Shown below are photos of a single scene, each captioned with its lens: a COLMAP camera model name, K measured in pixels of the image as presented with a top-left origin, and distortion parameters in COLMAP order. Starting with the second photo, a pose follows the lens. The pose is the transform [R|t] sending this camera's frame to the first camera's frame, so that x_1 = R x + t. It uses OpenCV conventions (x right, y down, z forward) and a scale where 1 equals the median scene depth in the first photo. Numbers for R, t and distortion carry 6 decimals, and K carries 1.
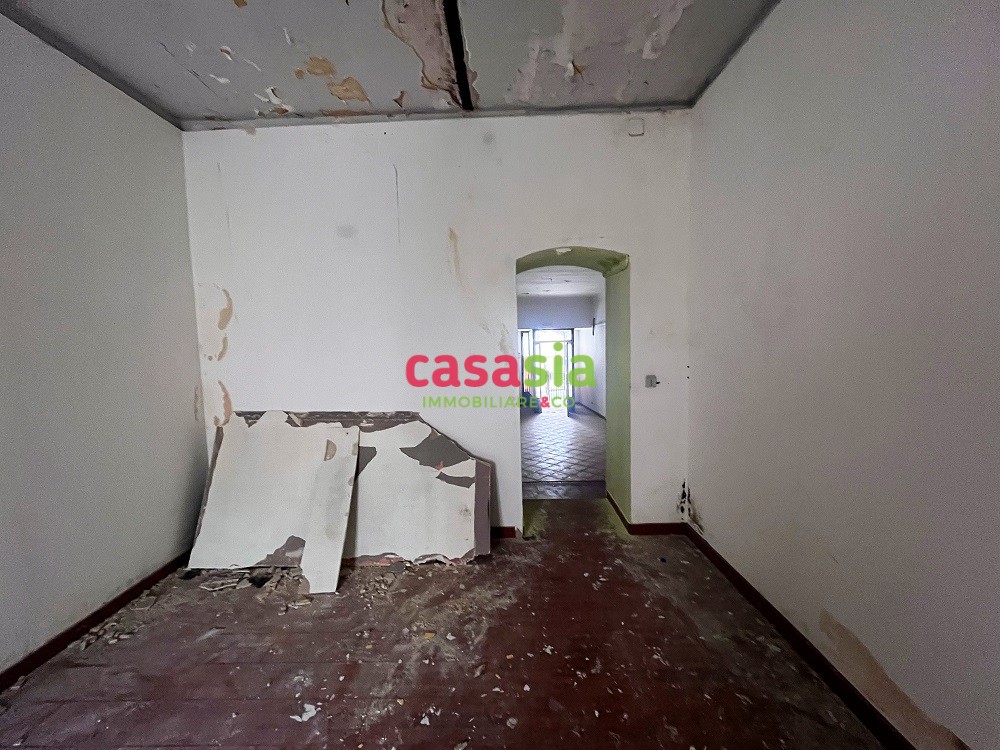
lens RADIAL K [[403.7, 0, 500.0], [0, 403.7, 375.0], [0, 0, 1]] dist [-0.000337, 0.000034]
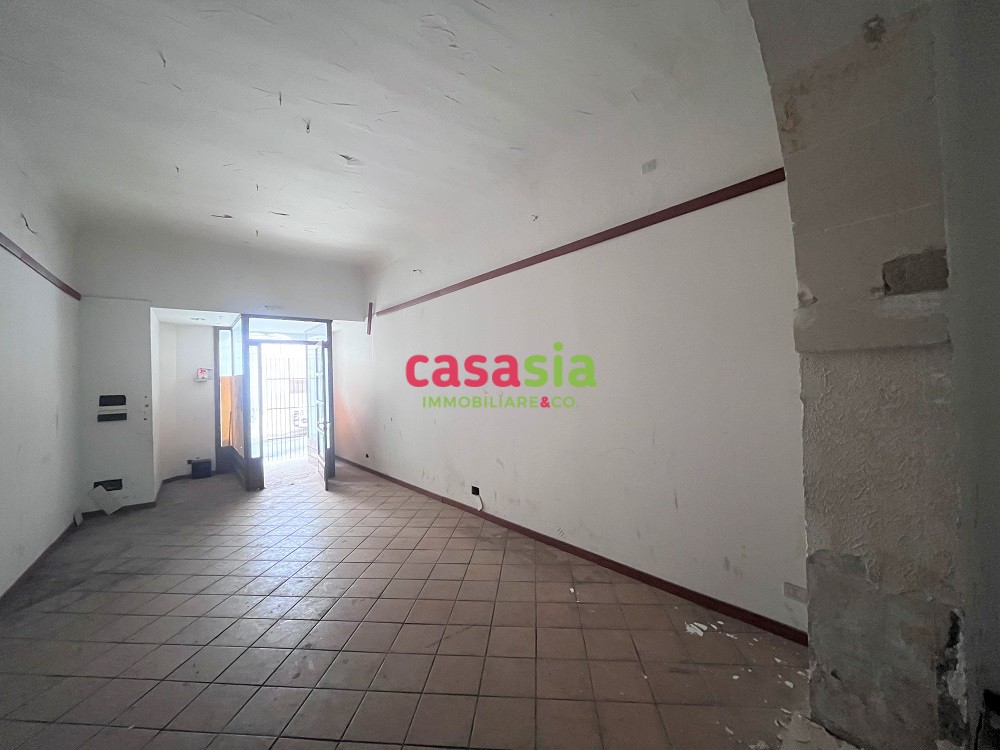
lens RADIAL K [[403.7, 0, 500.0], [0, 403.7, 375.0], [0, 0, 1]] dist [-0.000337, 0.000034]
pose [[0.794144, -0.011966, 0.607612, 0.033427], [0.063598, 0.995953, -0.063509, 0.004516], [-0.604393, 0.089079, 0.791691, 0.447484]]
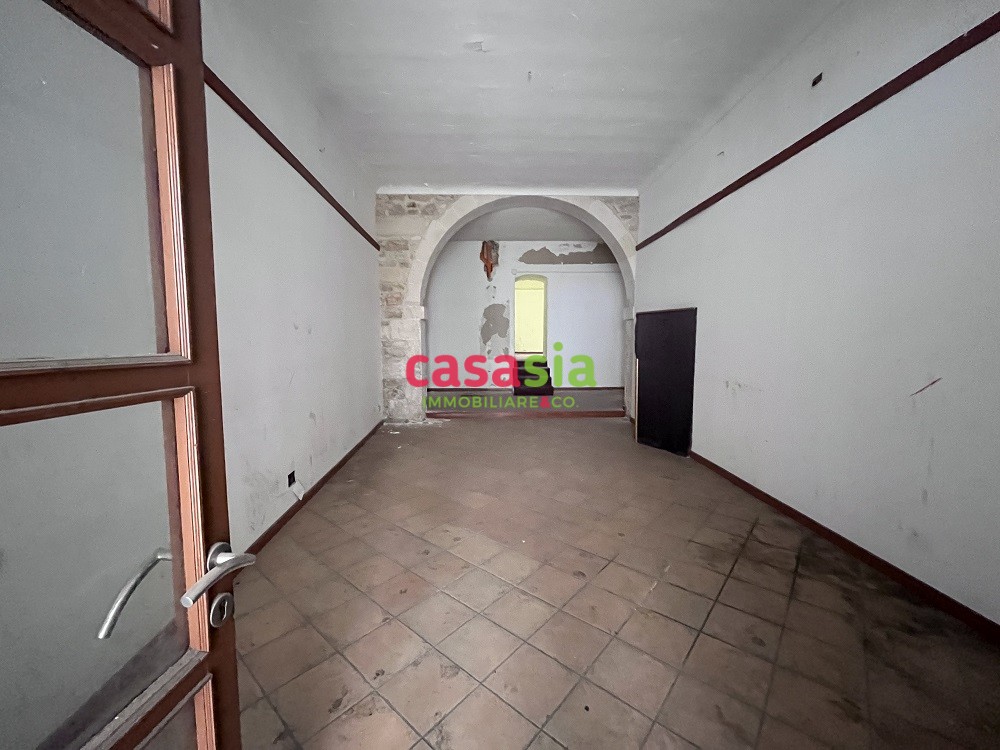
lens RADIAL K [[403.7, 0, 500.0], [0, 403.7, 375.0], [0, 0, 1]] dist [-0.000337, 0.000034]
pose [[-0.999435, 0.009703, -0.032192, 0.131587], [0.004654, 0.988162, 0.153341, -0.014774], [0.033299, 0.153104, -0.987649, 1.060352]]
